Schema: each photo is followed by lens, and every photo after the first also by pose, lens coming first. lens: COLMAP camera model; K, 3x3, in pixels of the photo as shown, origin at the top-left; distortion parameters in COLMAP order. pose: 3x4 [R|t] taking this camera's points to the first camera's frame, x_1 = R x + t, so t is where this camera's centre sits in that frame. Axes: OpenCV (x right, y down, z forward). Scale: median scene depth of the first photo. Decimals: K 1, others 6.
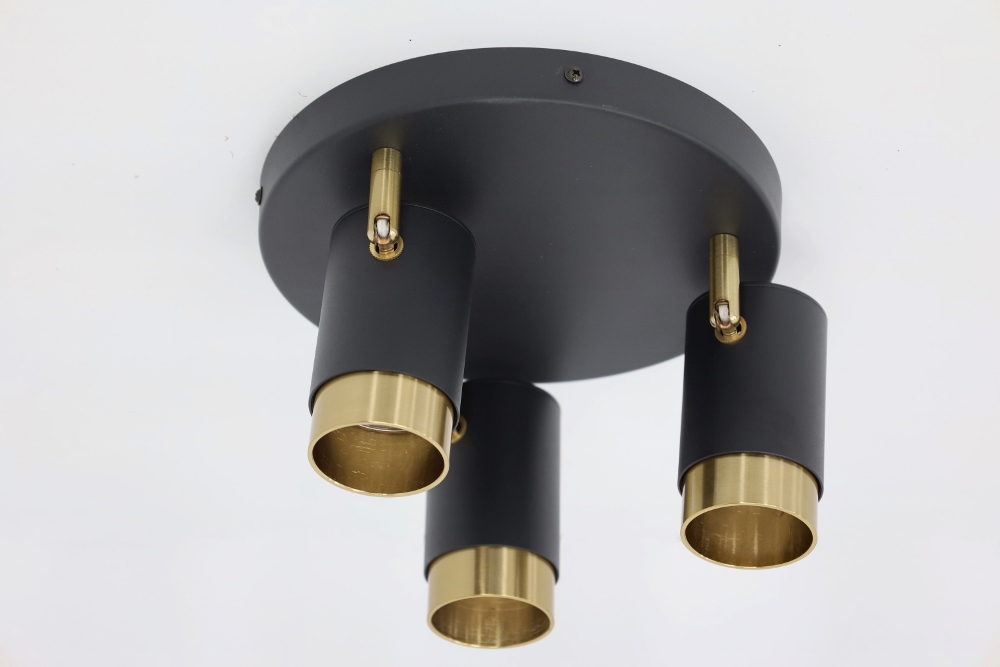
lens RADIAL K [[2972.8, 0, 500.0], [0, 2972.8, 333.5], [0, 0, 1]] dist [0.411271, 0.045557]
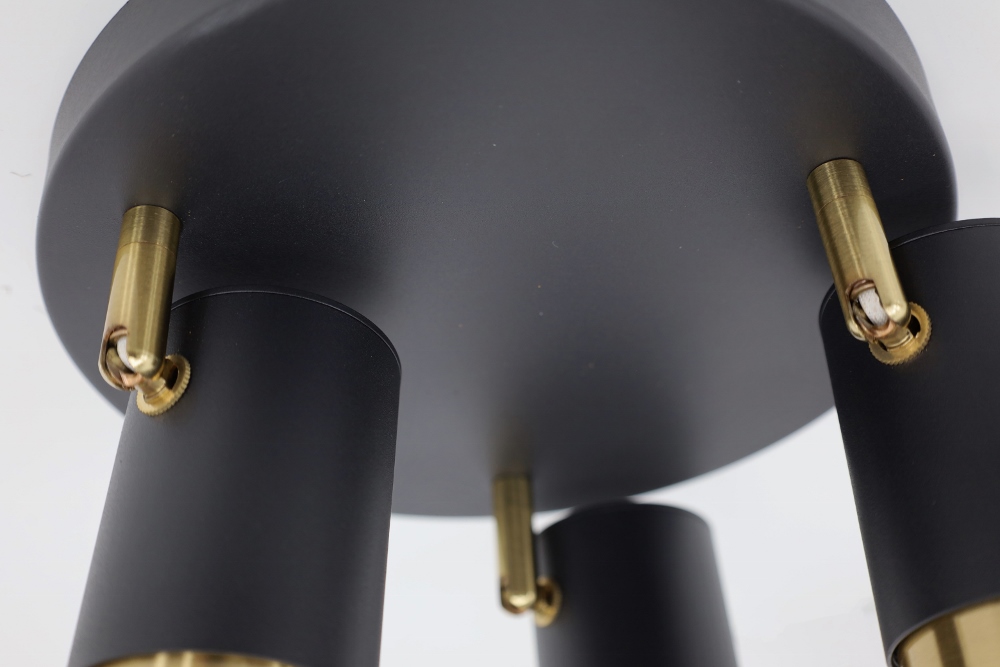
lens RADIAL K [[1207.7, 0, 500.0], [0, 1207.7, 333.5], [0, 0, 1]] dist [0.016680, 0.022031]
pose [[0.910676, -0.306409, -0.277097, 0.073075], [0.286095, 0.951628, -0.112046, 0.002036], [0.298025, 0.022762, 0.954287, 0.794585]]
